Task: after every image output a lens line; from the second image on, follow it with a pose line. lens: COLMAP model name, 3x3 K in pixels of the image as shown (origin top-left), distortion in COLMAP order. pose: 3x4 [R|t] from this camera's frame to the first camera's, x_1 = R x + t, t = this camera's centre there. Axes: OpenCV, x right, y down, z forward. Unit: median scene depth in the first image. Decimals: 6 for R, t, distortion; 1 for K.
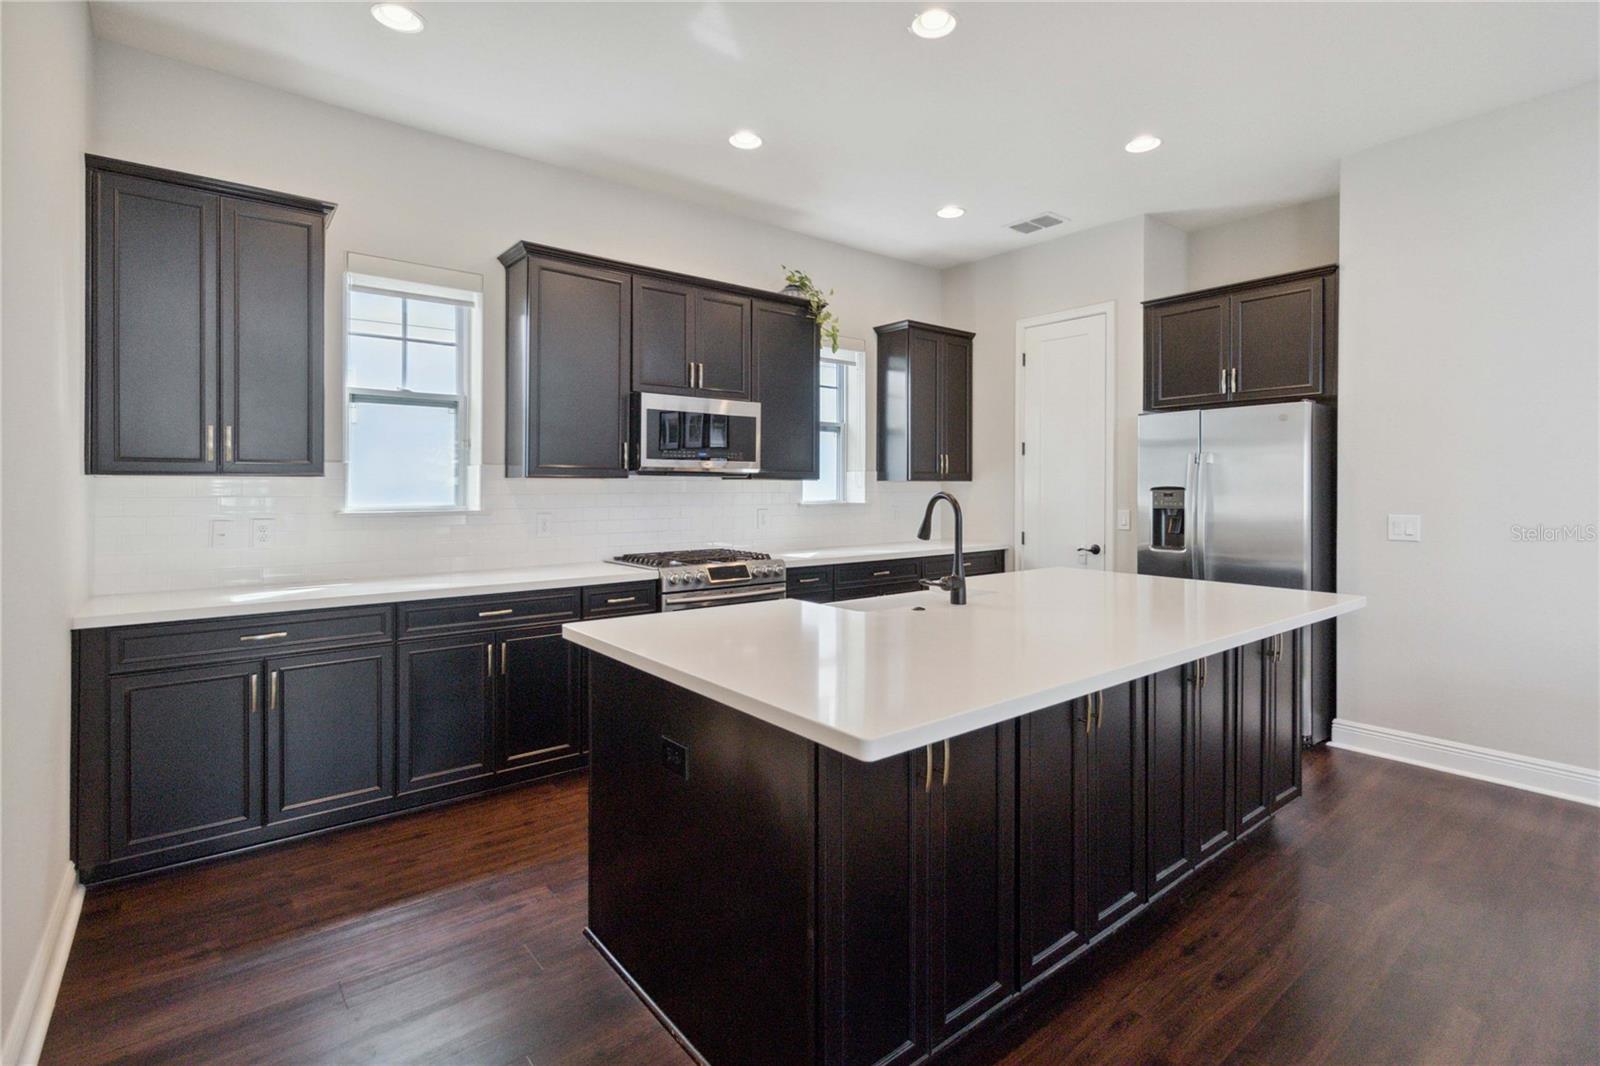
lens RADIAL K [[749.5, 0, 795.0], [0, 749.5, 498.6], [0, 0, 1]] dist [-0.000657, 0.001773]
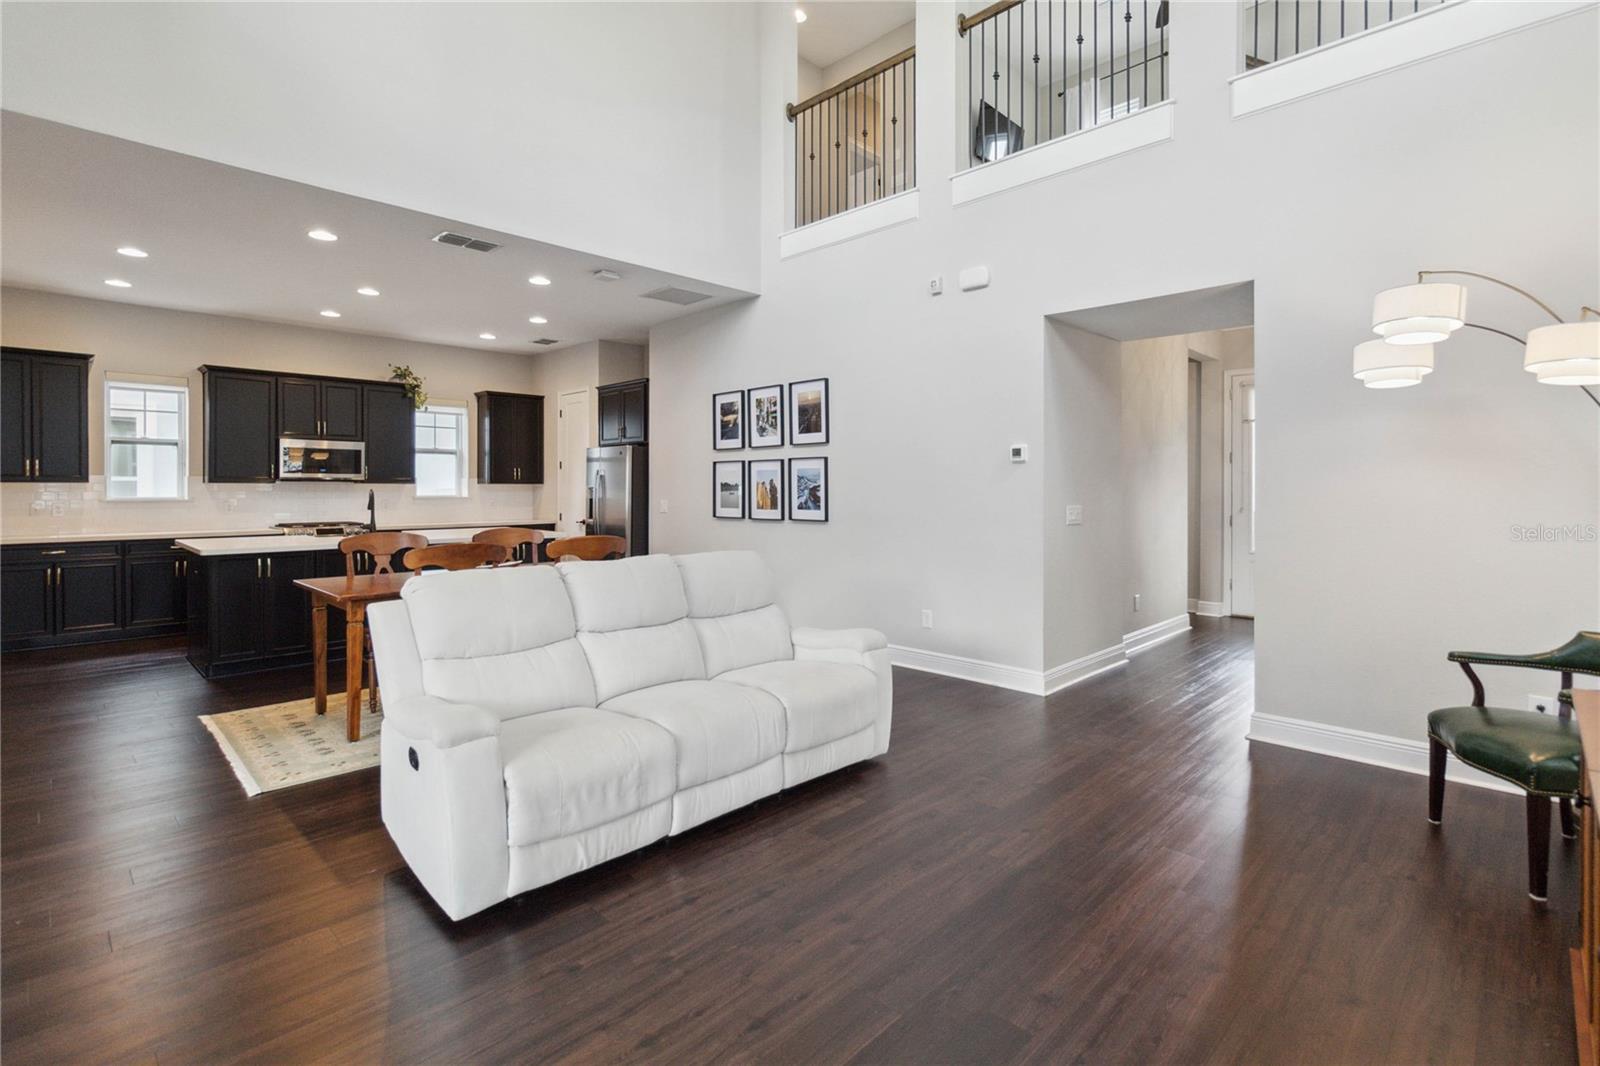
lens RADIAL K [[749.5, 0, 805.6], [0, 749.5, 500.3], [0, 0, 1]] dist [-0.000657, 0.001773]
pose [[0.993882, -0.002095, 0.110426, 0.852056], [0.002062, 0.999998, 0.000420, 0.018543], [-0.110427, -0.000190, 0.993884, -0.986938]]
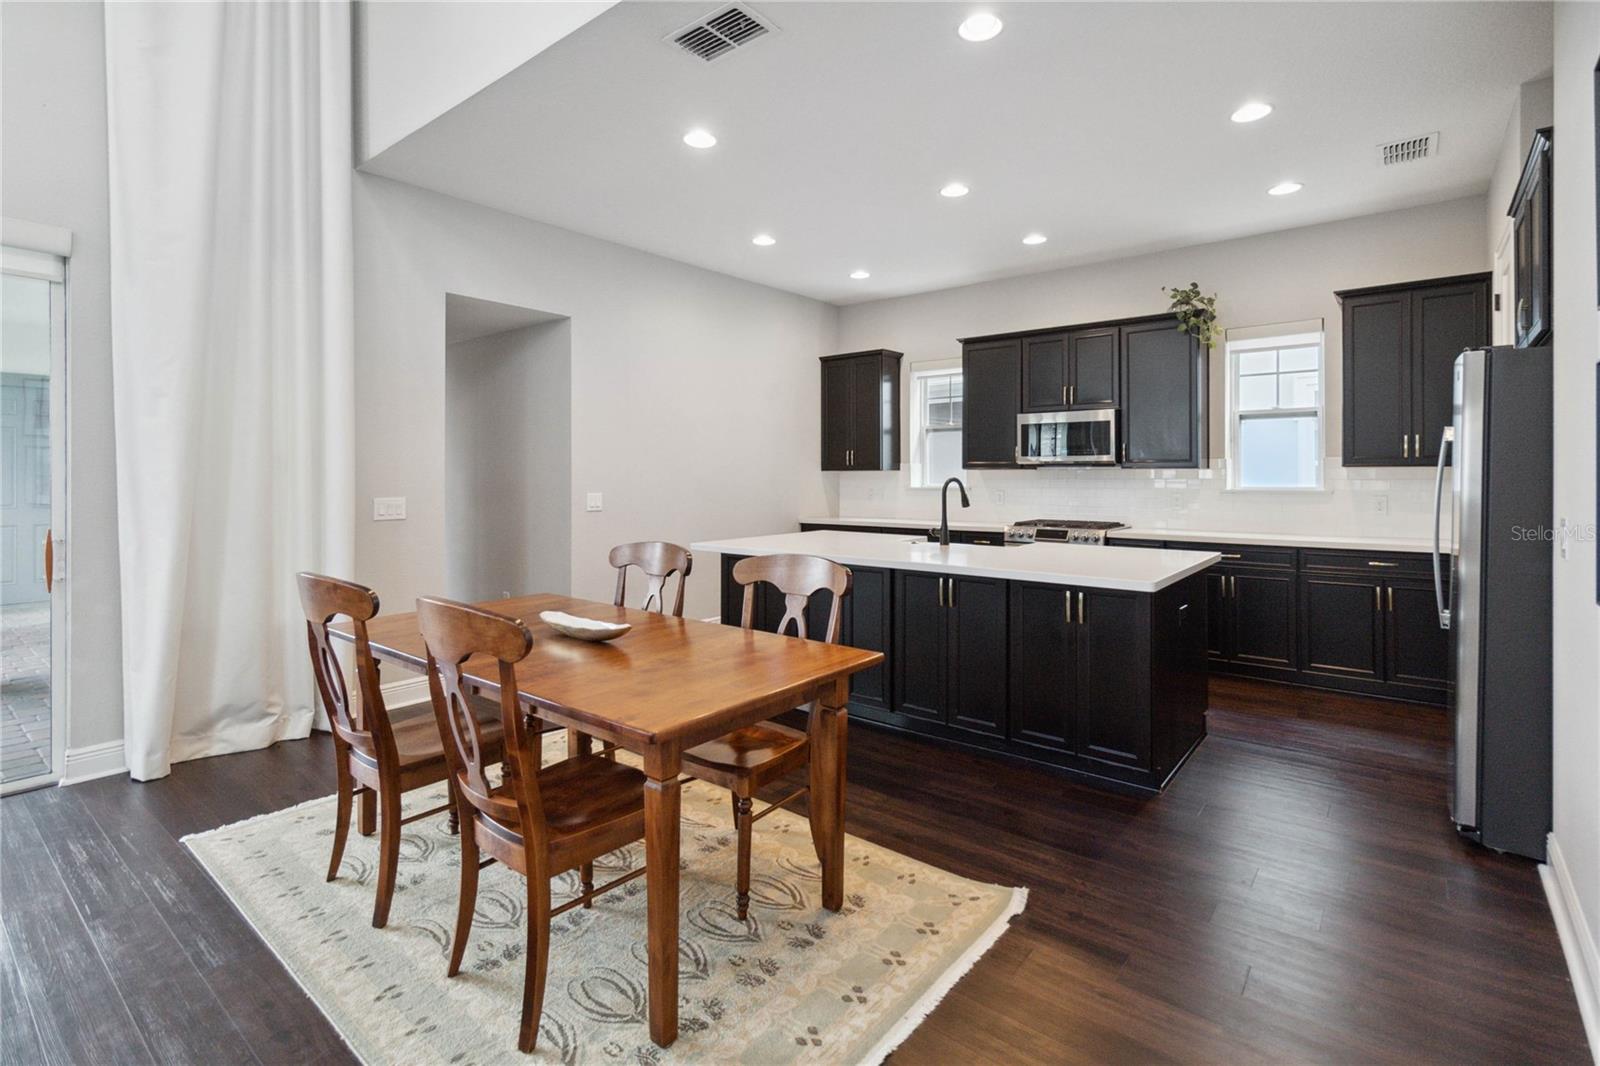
lens RADIAL K [[749.5, 0, 793.6], [0, 749.5, 473.4], [0, 0, 1]] dist [-0.000657, 0.001773]
pose [[0.204433, -0.003496, -0.978874, 1.115920], [-0.014550, 0.999872, -0.006609, -0.001292], [0.978772, 0.015594, 0.204356, 0.208637]]
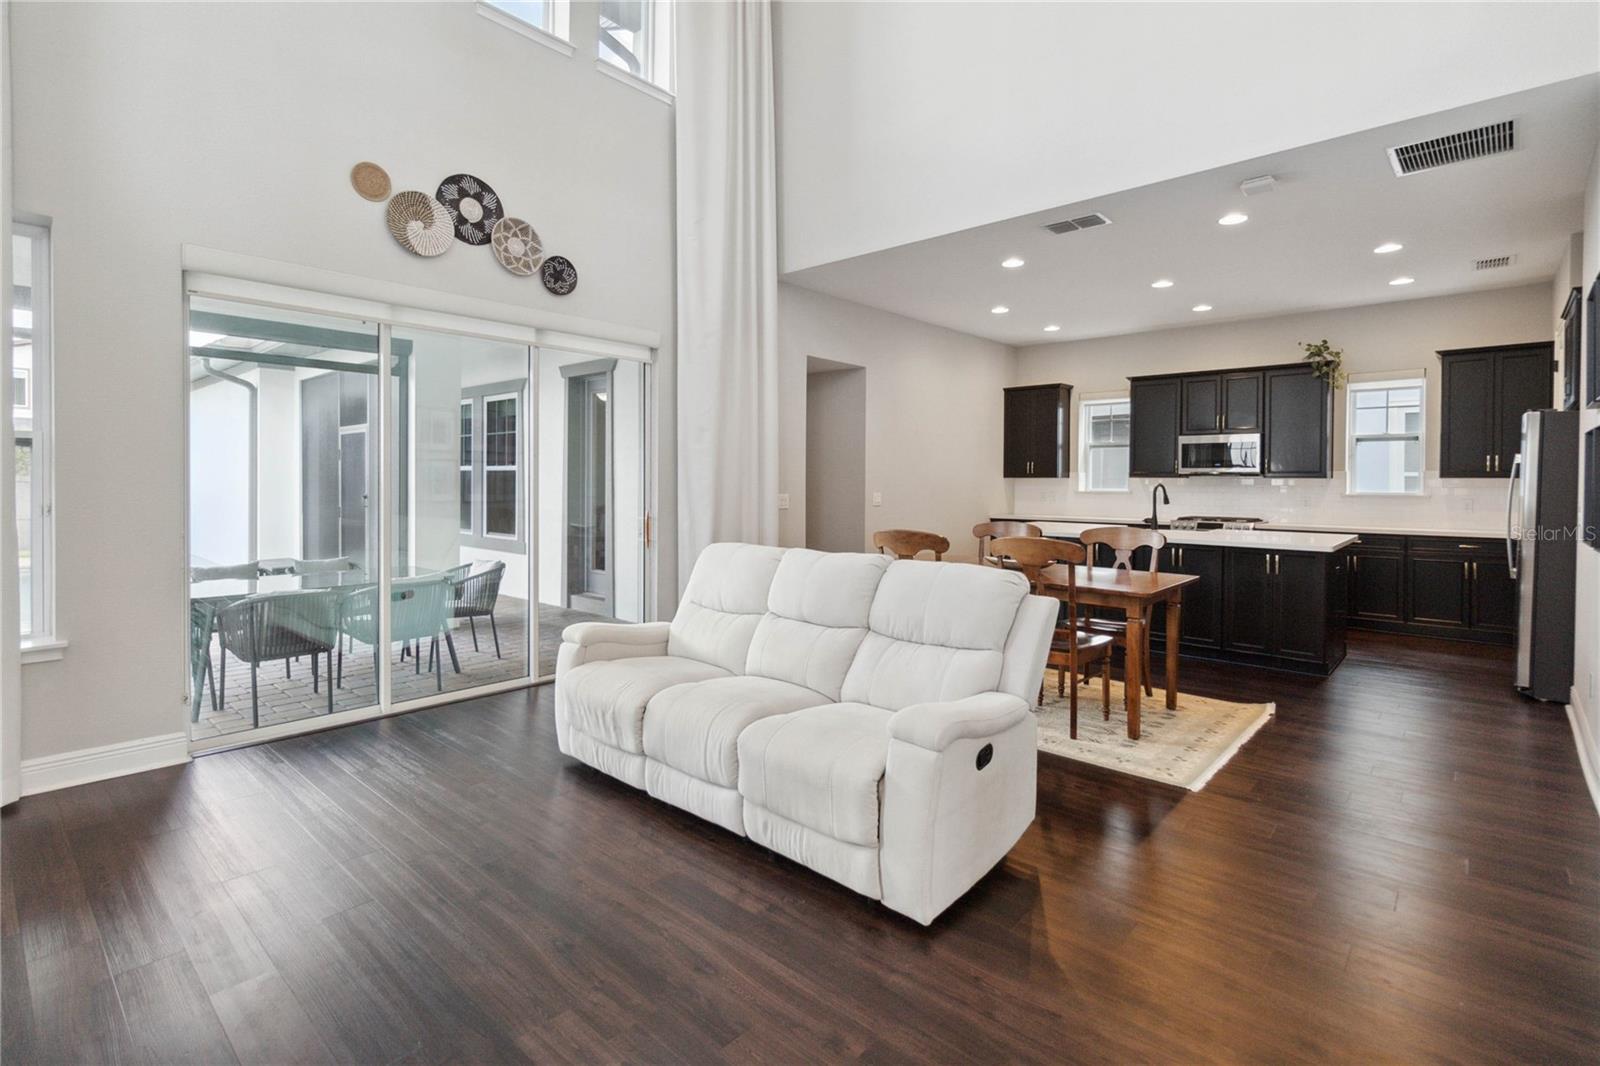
lens RADIAL K [[749.5, 0, 798.2], [0, 749.5, 489.1], [0, 0, 1]] dist [-0.000657, 0.001773]
pose [[0.152159, 0.011024, -0.988294, 1.523231], [-0.021399, 0.999740, 0.007857, 0.009310], [0.988124, 0.019953, 0.152356, -0.312472]]
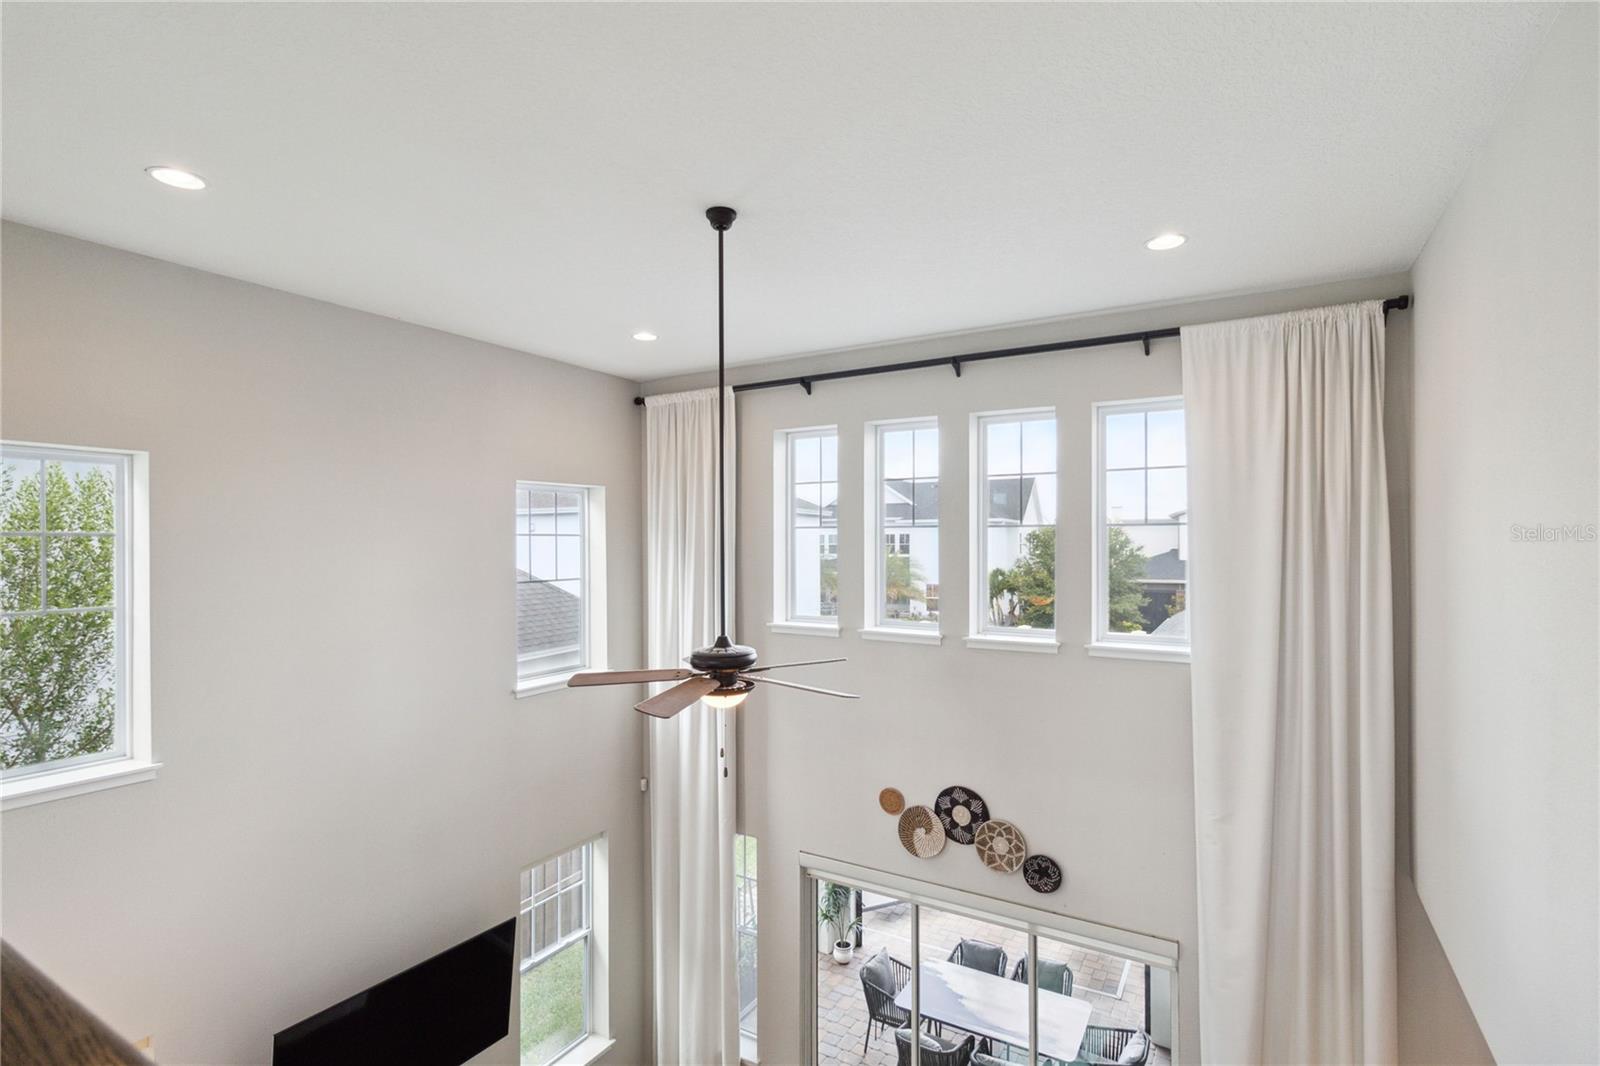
lens RADIAL K [[749.5, 0, 821.5], [0, 749.5, 552.9], [0, 0, 1]] dist [-0.000657, 0.001773]
pose [[-0.935929, 0.002185, -0.352182, 1.066097], [-0.005034, 0.999796, 0.019582, -0.813320], [0.352153, 0.020100, -0.935727, 0.448302]]
